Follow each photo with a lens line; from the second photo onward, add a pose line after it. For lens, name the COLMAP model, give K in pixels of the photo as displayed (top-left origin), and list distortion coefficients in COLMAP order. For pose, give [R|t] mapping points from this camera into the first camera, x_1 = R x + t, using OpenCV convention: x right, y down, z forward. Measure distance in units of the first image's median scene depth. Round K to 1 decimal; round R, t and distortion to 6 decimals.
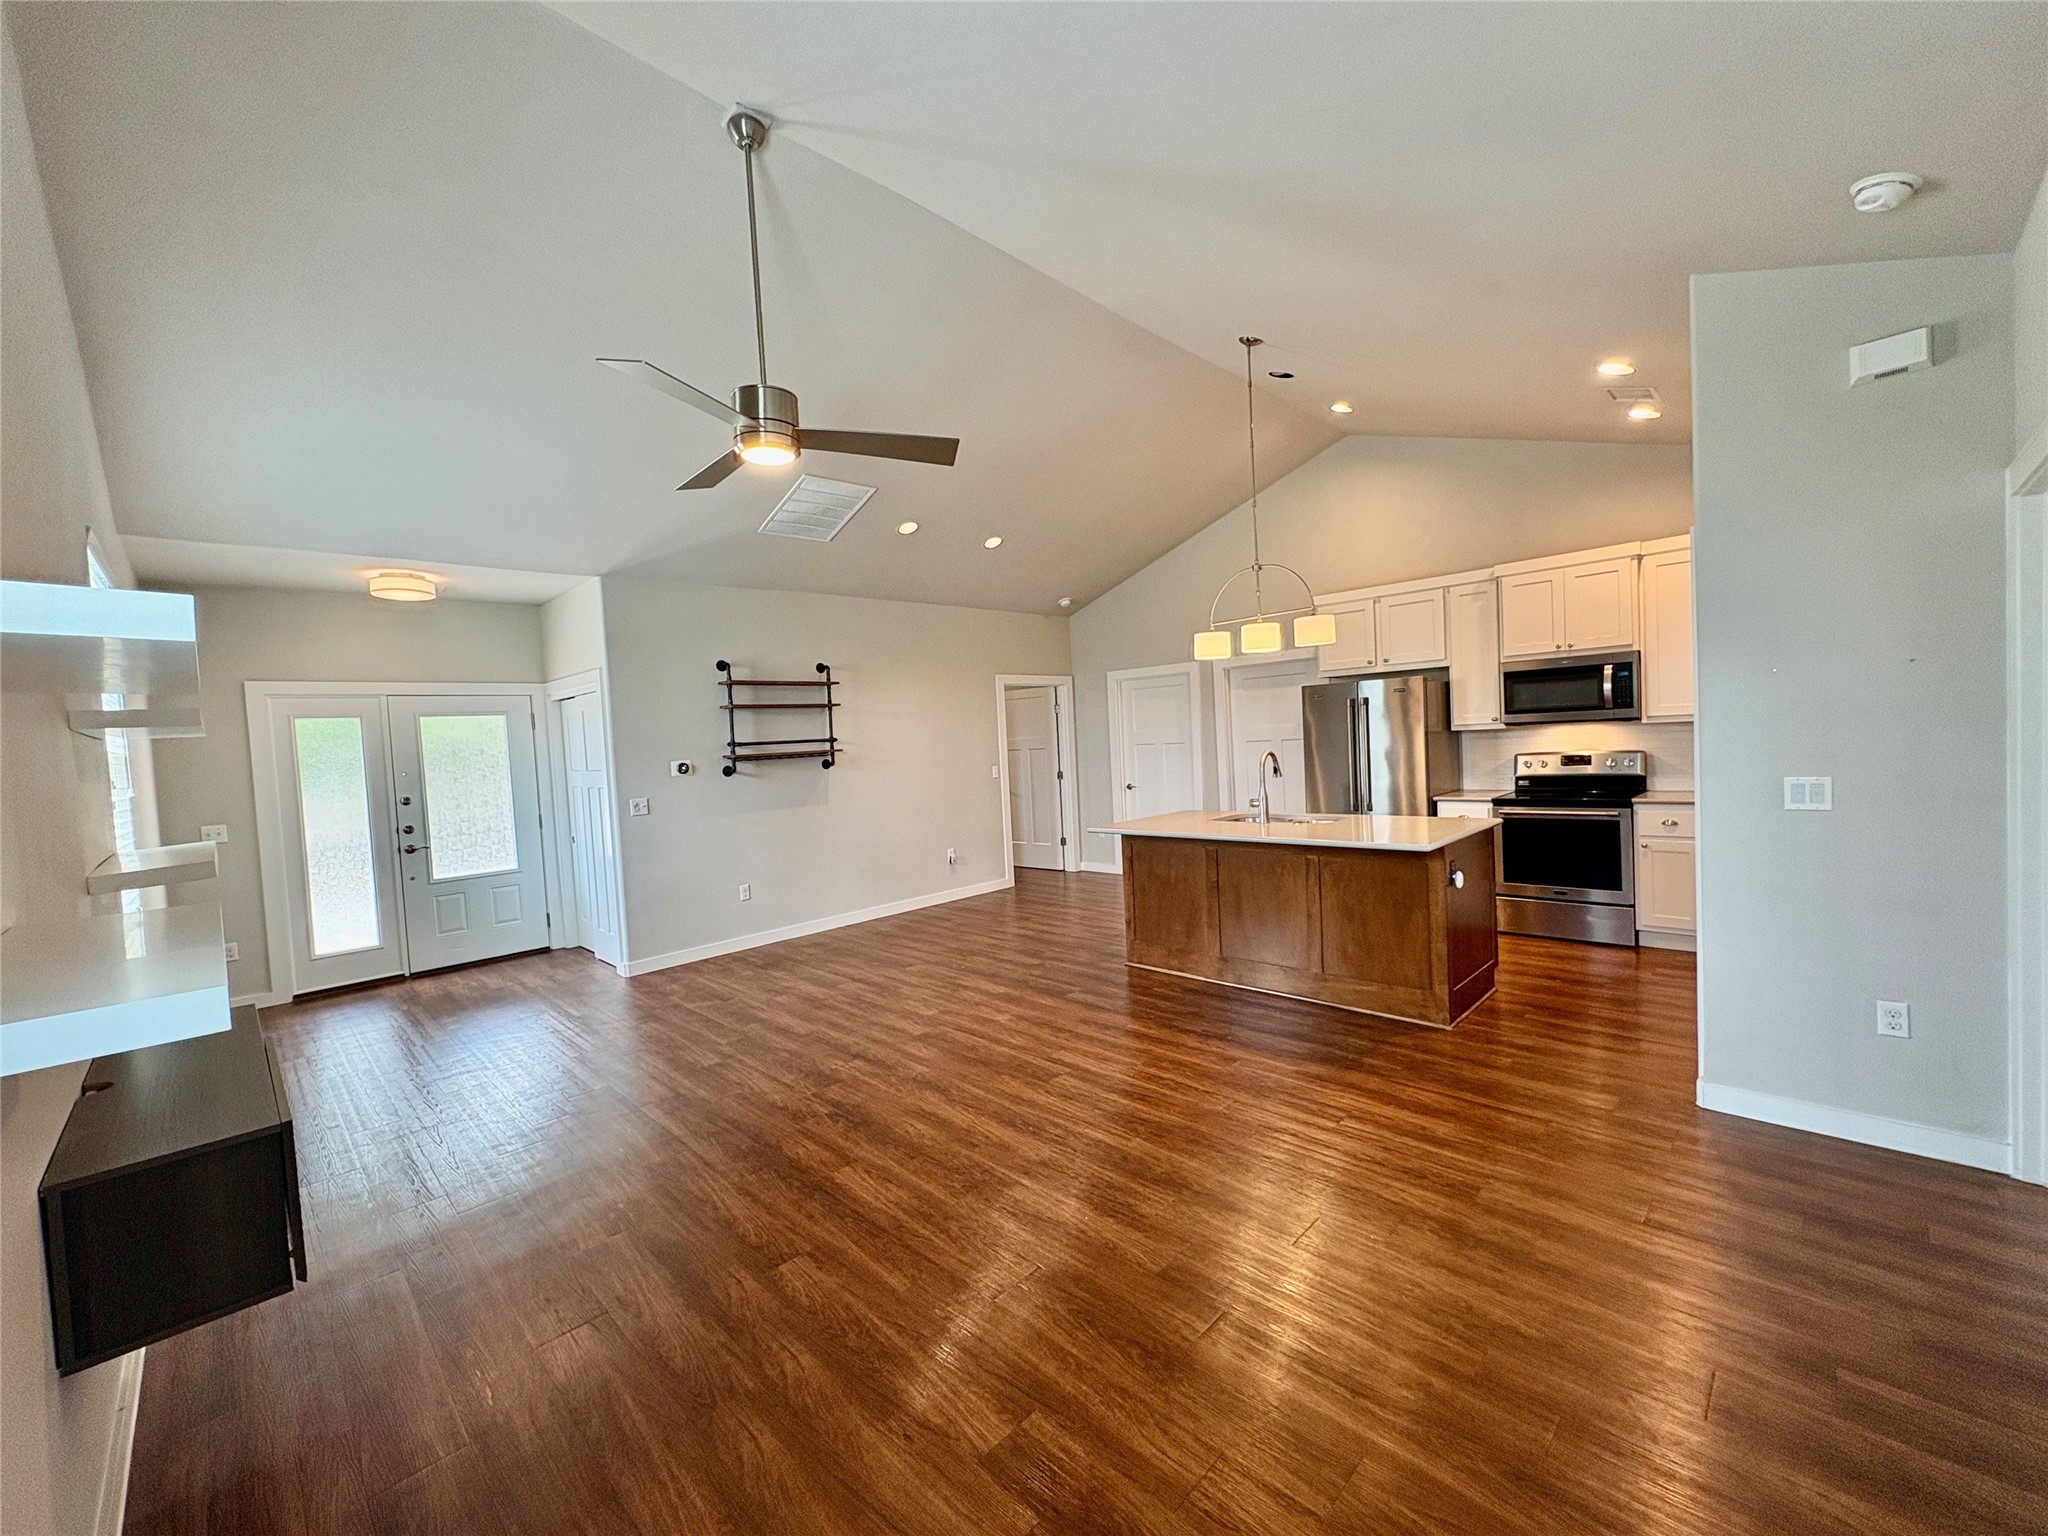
lens RADIAL K [[815.5, 0, 1022.9], [0, 815.5, 775.0], [0, 0, 1]] dist [-0.000511, 0.000330]
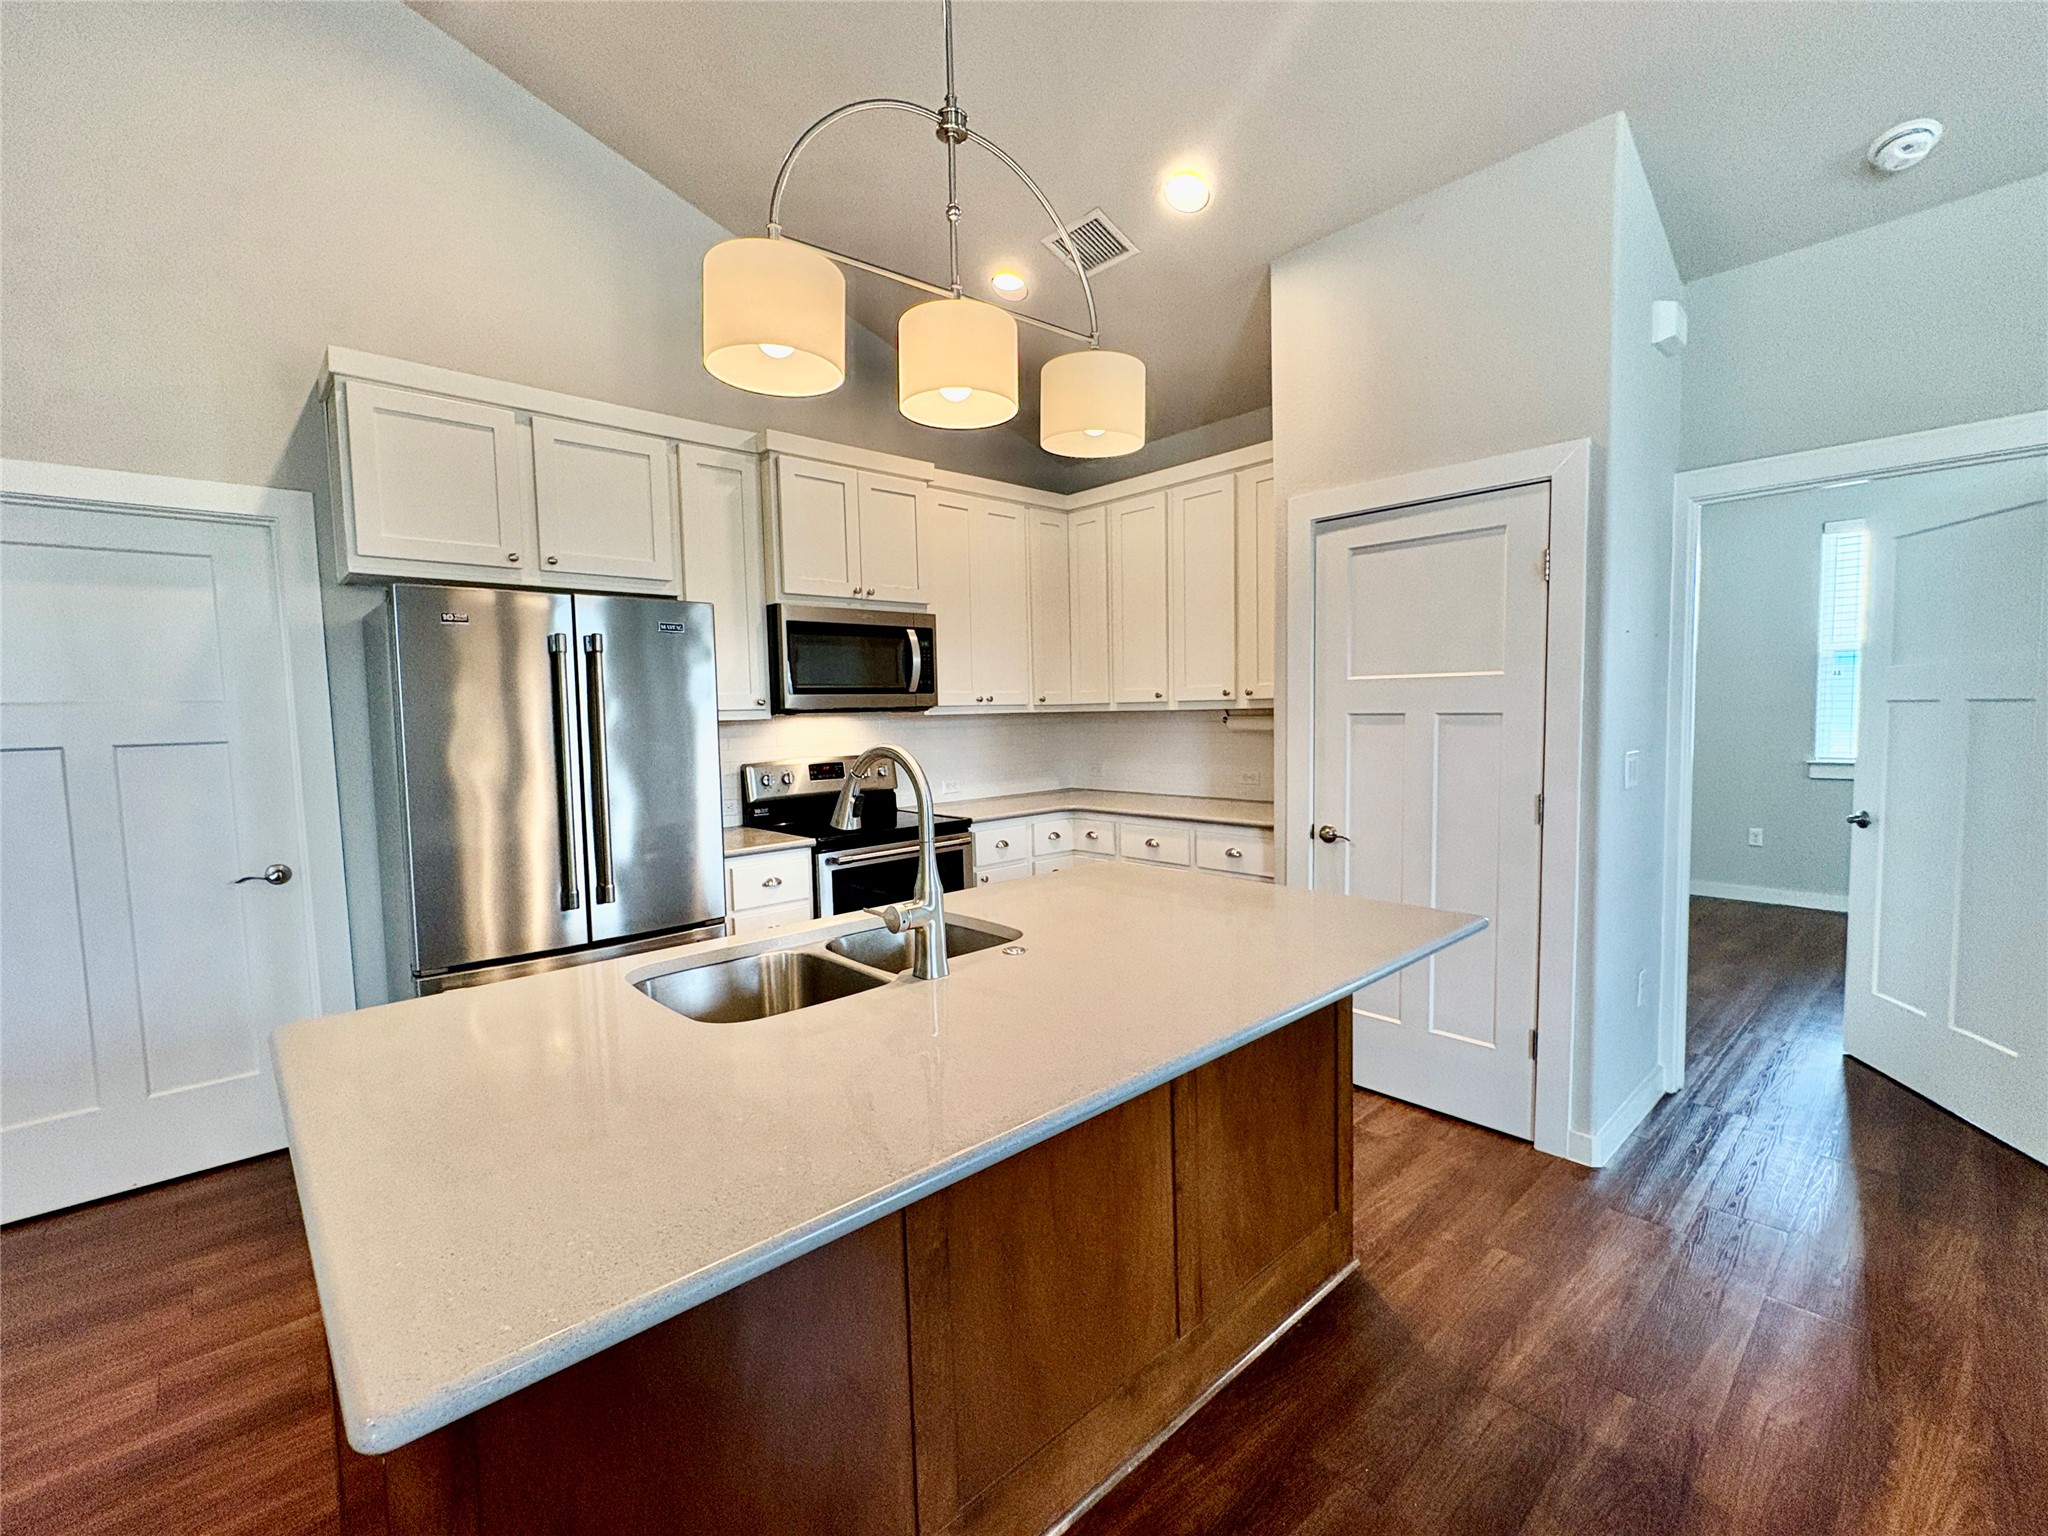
lens RADIAL K [[894.0, 0, 1025.6], [0, 894.0, 770.2], [0, 0, 1]] dist [0.000615, -0.000200]
pose [[0.040855, -0.017979, 0.999003, -0.039298], [0.066666, 0.997659, 0.015228, -0.020610], [-0.996939, 0.065978, 0.041958, 0.888348]]
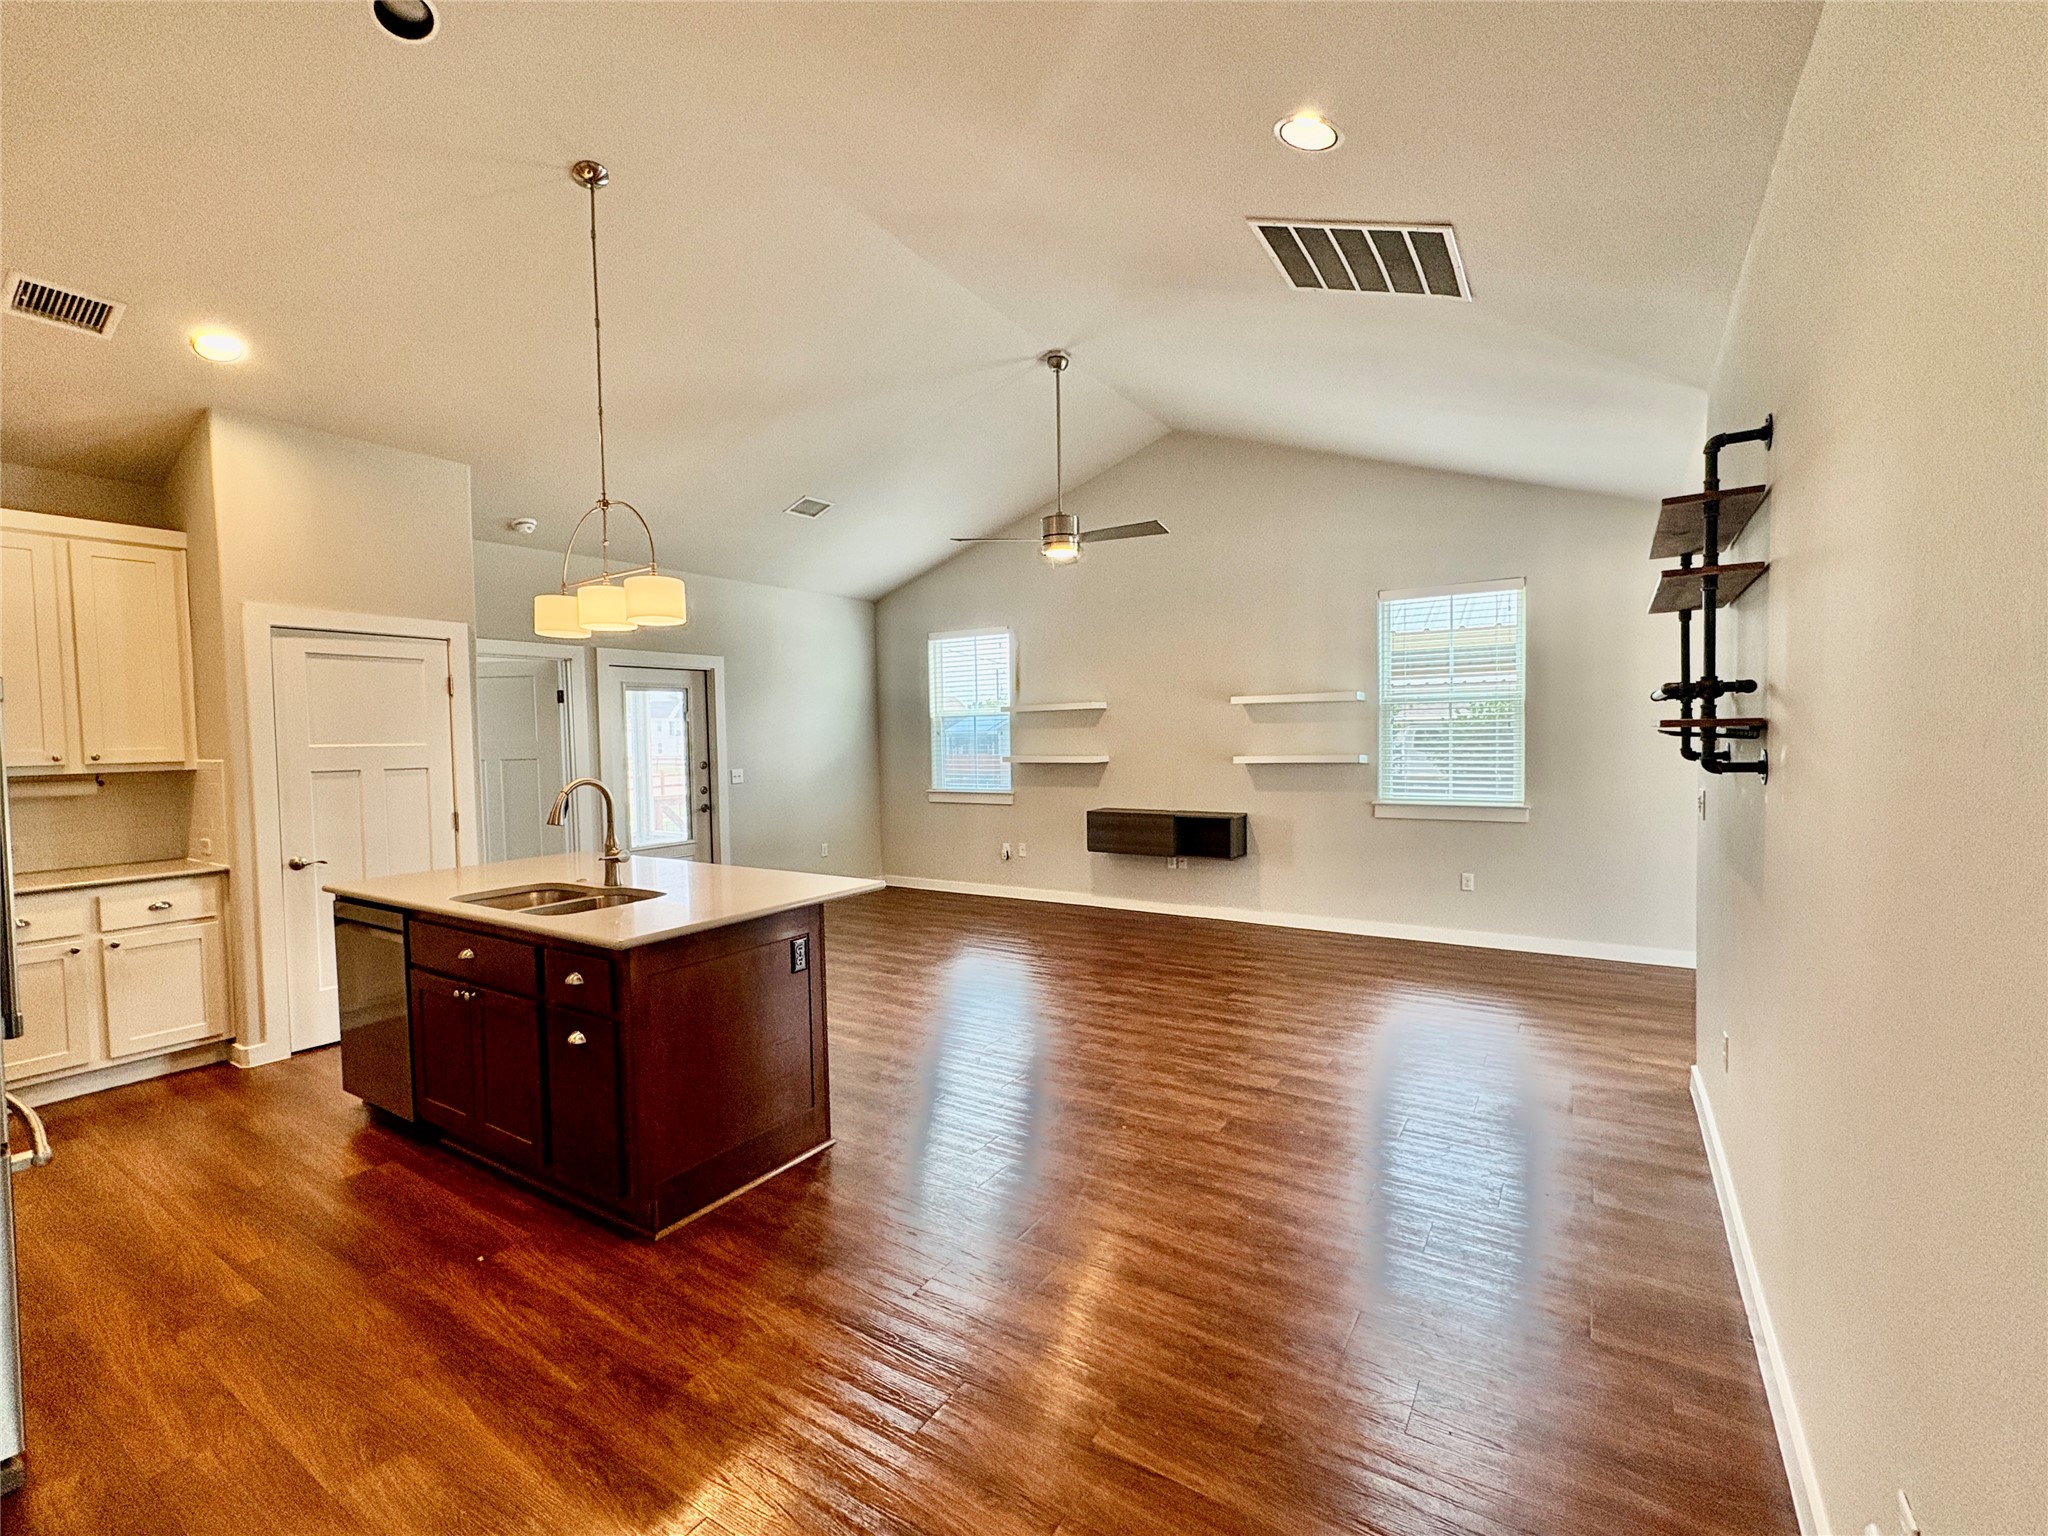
lens RADIAL K [[894.0, 0, 1025.6], [0, 894.0, 770.2], [0, 0, 1]] dist [0.000615, -0.000200]
pose [[-0.972445, 0.081235, -0.218519, 0.116326], [0.060862, 0.993283, 0.098413, -0.079189], [0.225046, 0.082401, -0.970857, 1.666710]]
